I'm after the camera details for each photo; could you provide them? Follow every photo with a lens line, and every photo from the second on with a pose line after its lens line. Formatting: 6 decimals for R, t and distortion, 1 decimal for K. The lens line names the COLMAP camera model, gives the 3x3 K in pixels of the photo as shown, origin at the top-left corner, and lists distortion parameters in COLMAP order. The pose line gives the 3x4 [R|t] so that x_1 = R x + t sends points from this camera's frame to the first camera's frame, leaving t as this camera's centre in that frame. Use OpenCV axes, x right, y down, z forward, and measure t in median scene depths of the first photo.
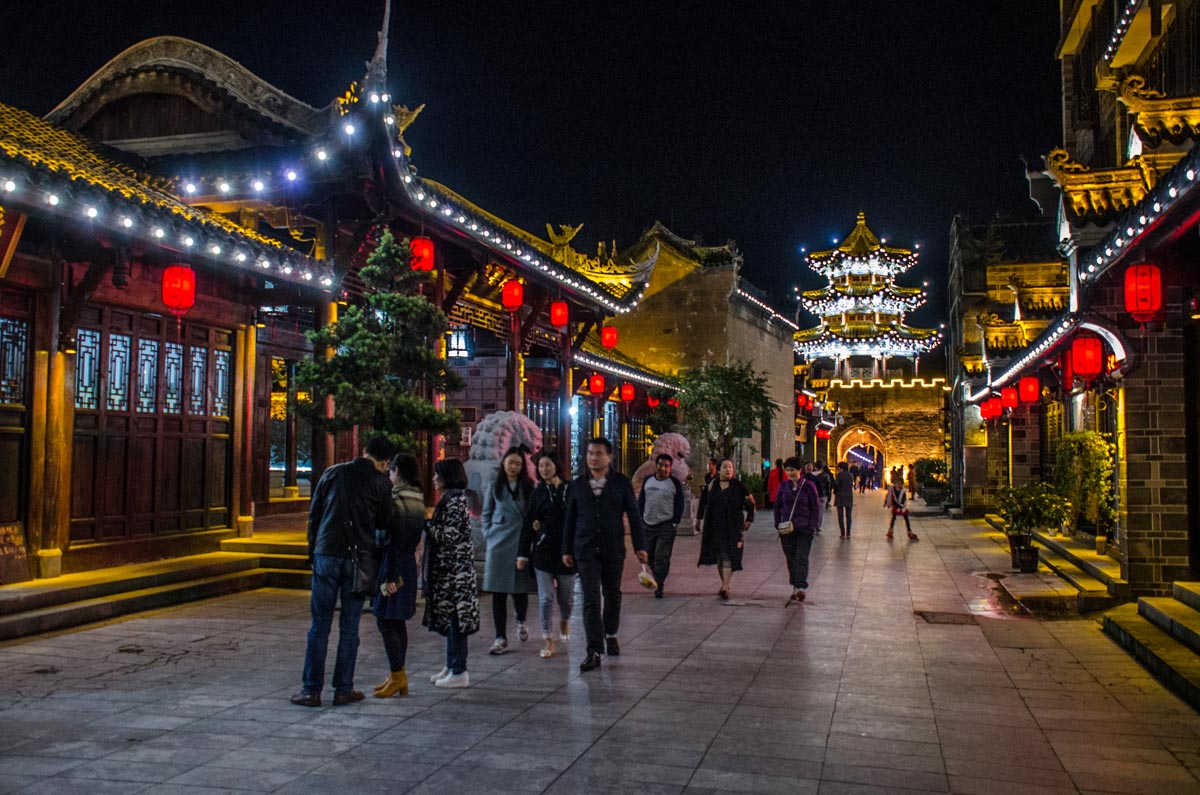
lens RADIAL K [[1103.4, 0, 599.7], [0, 1103.4, 388.9], [0, 0, 1]] dist [-0.076807, 0.185084]
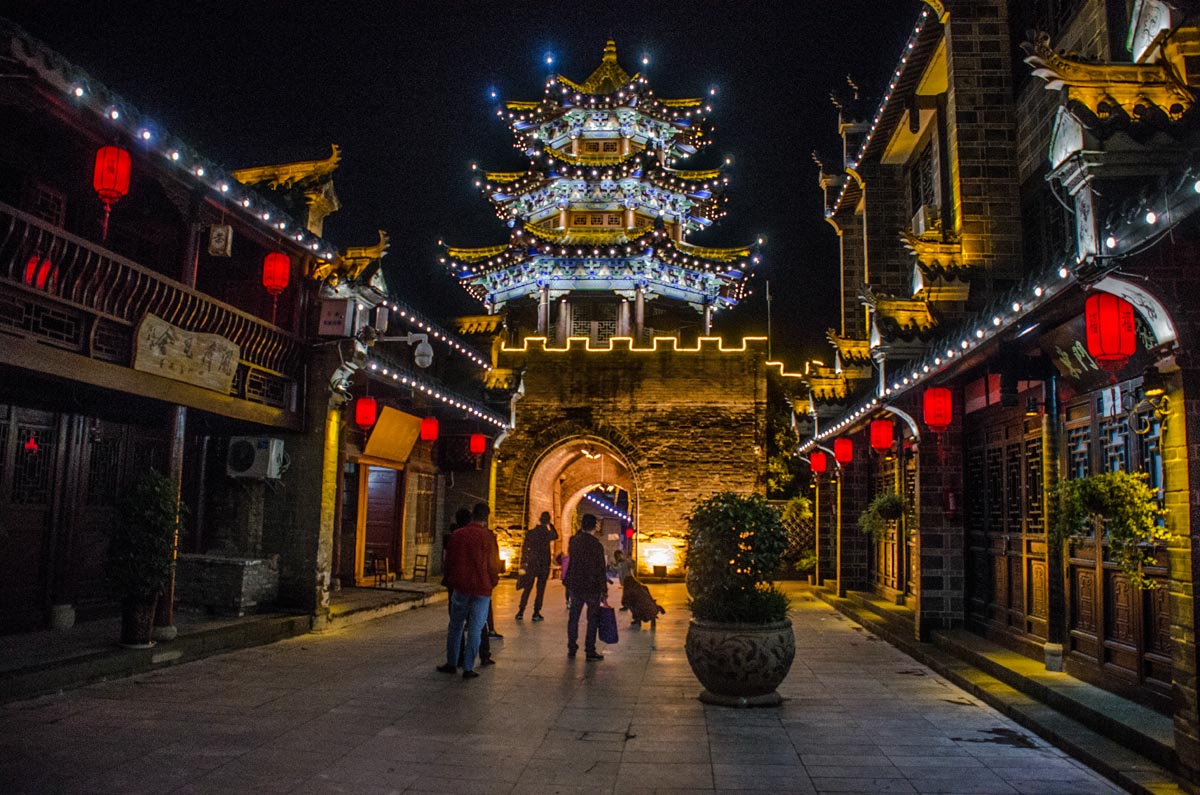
lens RADIAL K [[900.1, 0, 591.9], [0, 900.1, 393.2], [0, 0, 1]] dist [-0.149595, 0.091864]
pose [[0.988216, 0.040315, 0.147659, 0.185389], [-0.029049, 0.996555, -0.077680, 0.043841], [-0.150282, 0.072475, 0.985983, 0.635825]]
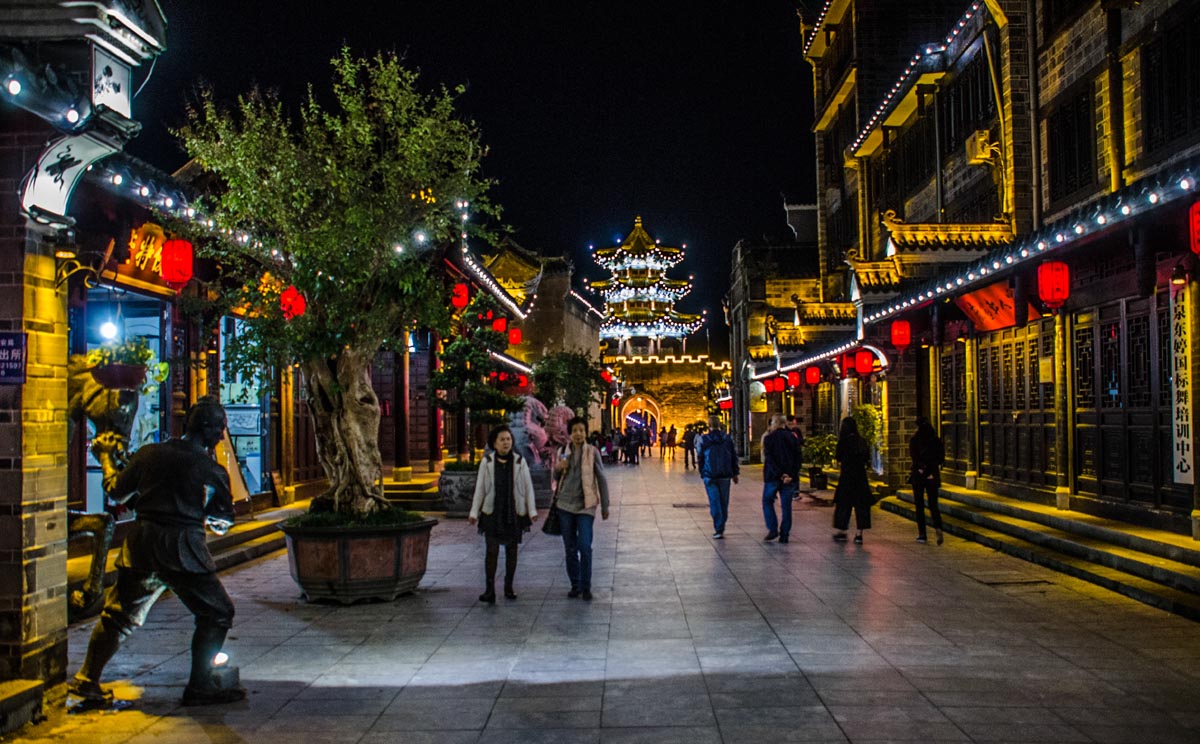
lens RADIAL K [[1038.3, 0, 600.0], [0, 1038.3, 372.0], [0, 0, 1]] dist [-0.003068, 0.000080]
pose [[0.973552, -0.008140, 0.228320, -0.066676], [0.005177, 0.999894, 0.013574, -0.007196], [-0.228406, -0.012033, 0.973492, -0.101135]]
